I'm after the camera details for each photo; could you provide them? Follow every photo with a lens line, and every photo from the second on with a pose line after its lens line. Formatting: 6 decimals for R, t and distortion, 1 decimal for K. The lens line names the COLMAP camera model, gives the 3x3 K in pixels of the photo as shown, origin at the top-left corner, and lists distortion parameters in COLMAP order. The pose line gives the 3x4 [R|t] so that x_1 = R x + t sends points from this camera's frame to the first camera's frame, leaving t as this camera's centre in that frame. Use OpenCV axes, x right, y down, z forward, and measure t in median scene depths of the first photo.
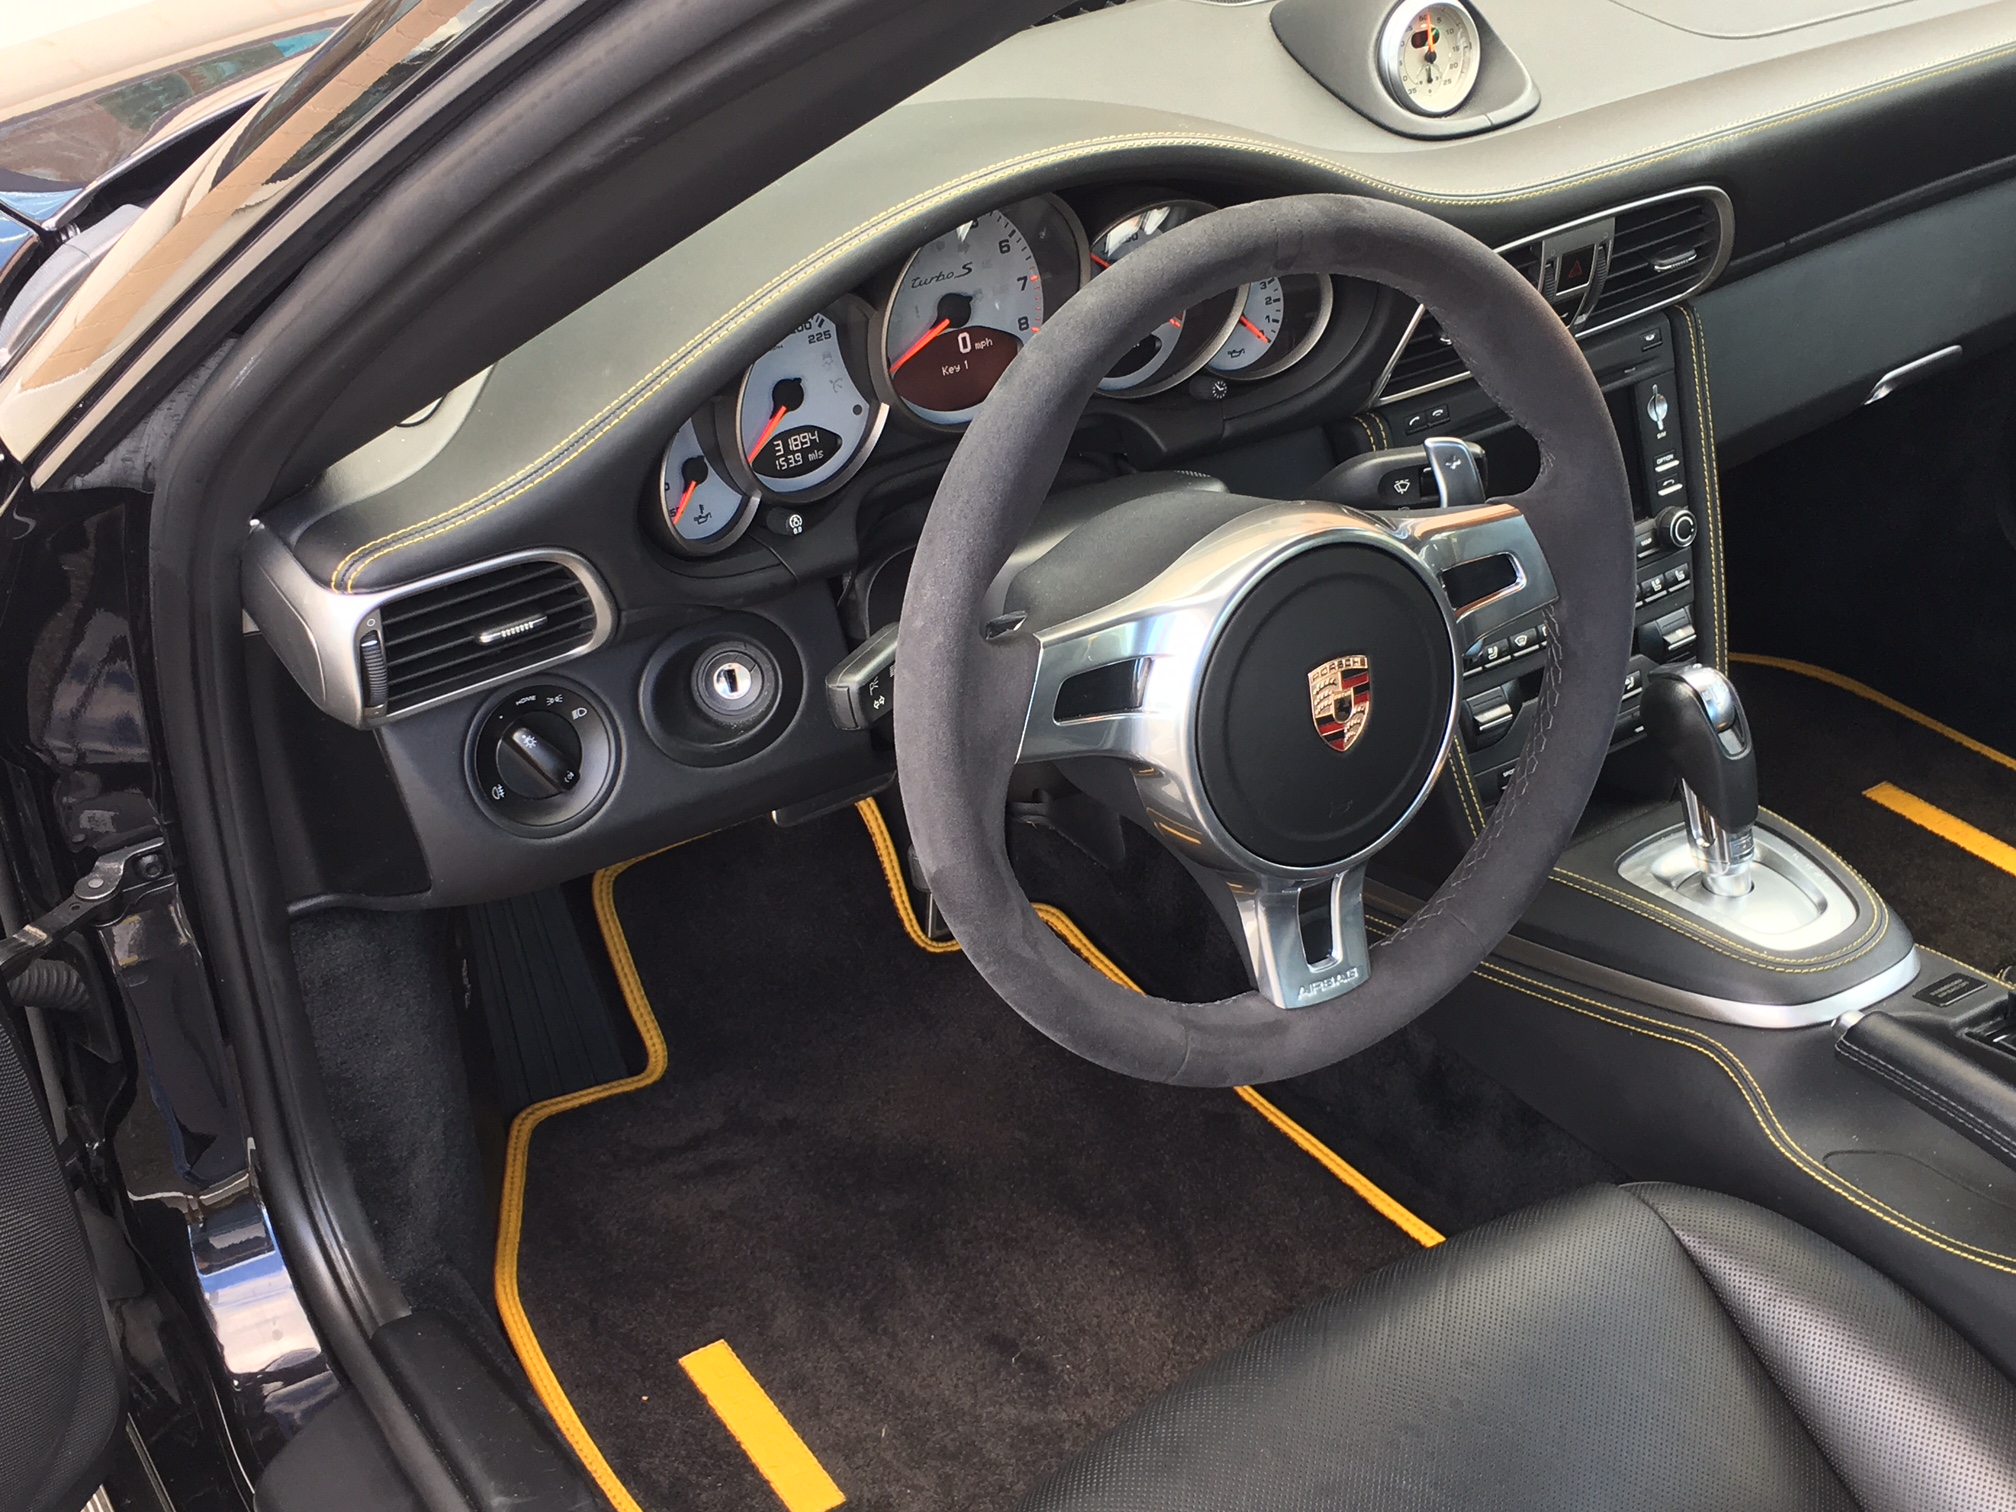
lens RADIAL K [[2462.7, 0, 1008.0], [0, 2462.7, 756.0], [0, 0, 1]] dist [-0.003168, 0.017579]
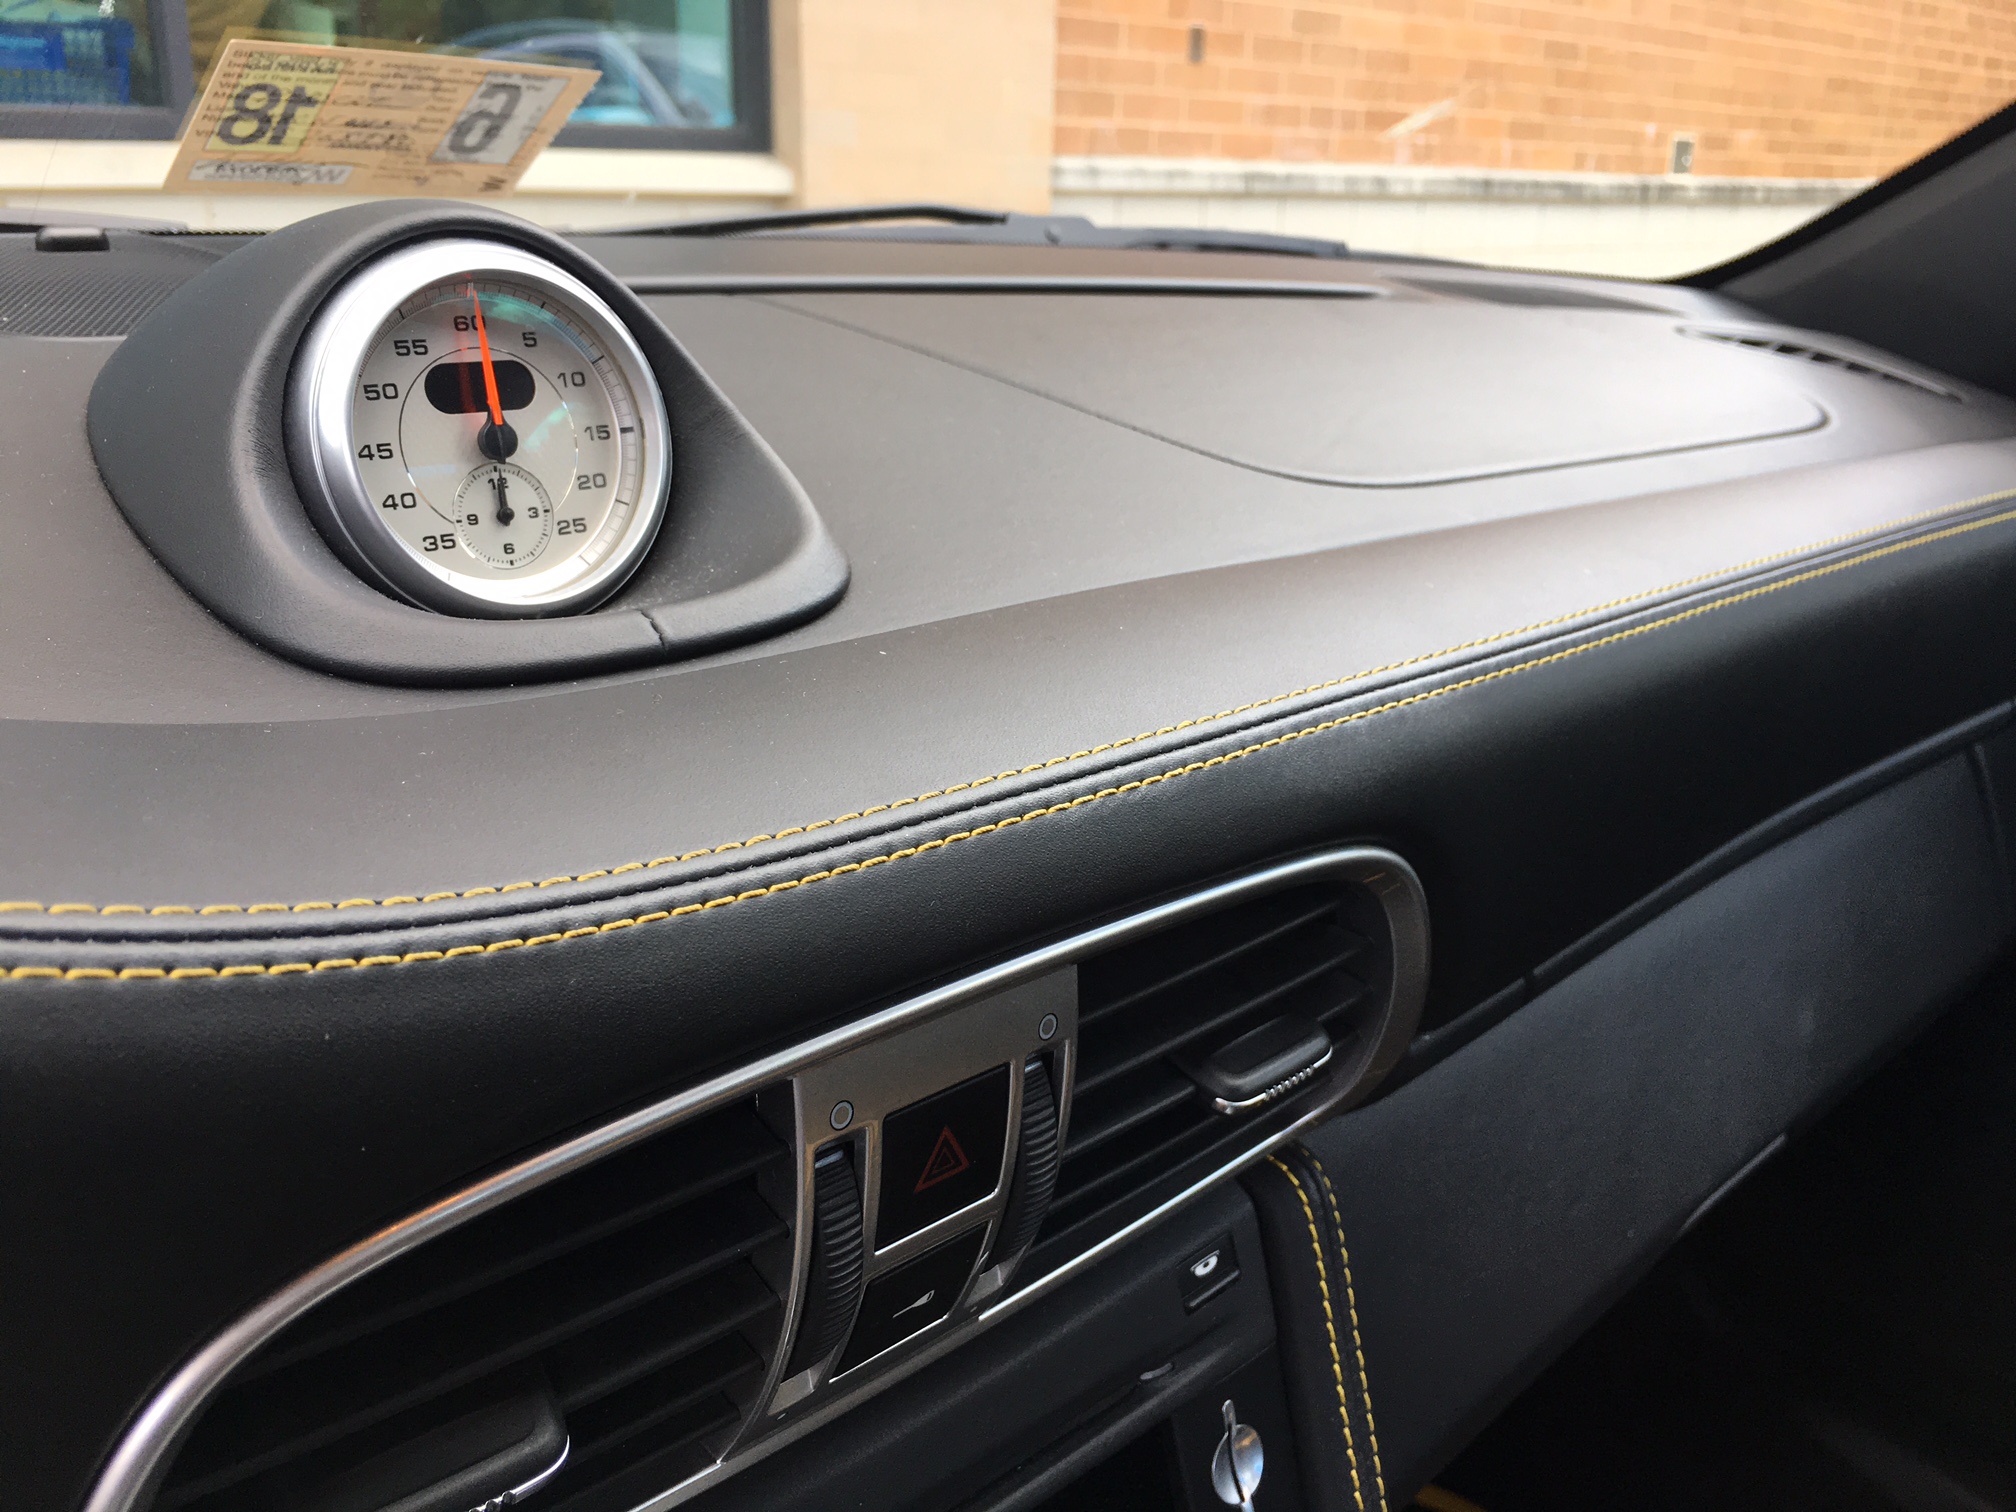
lens RADIAL K [[1700.7, 0, 1008.0], [0, 1700.7, 756.0], [0, 0, 1]] dist [0.003969, 0.000807]
pose [[0.986848, 0.013060, 0.161123, 0.201212], [0.025676, 0.971414, -0.236001, -0.190687], [-0.159599, 0.237034, 0.958302, 0.787145]]
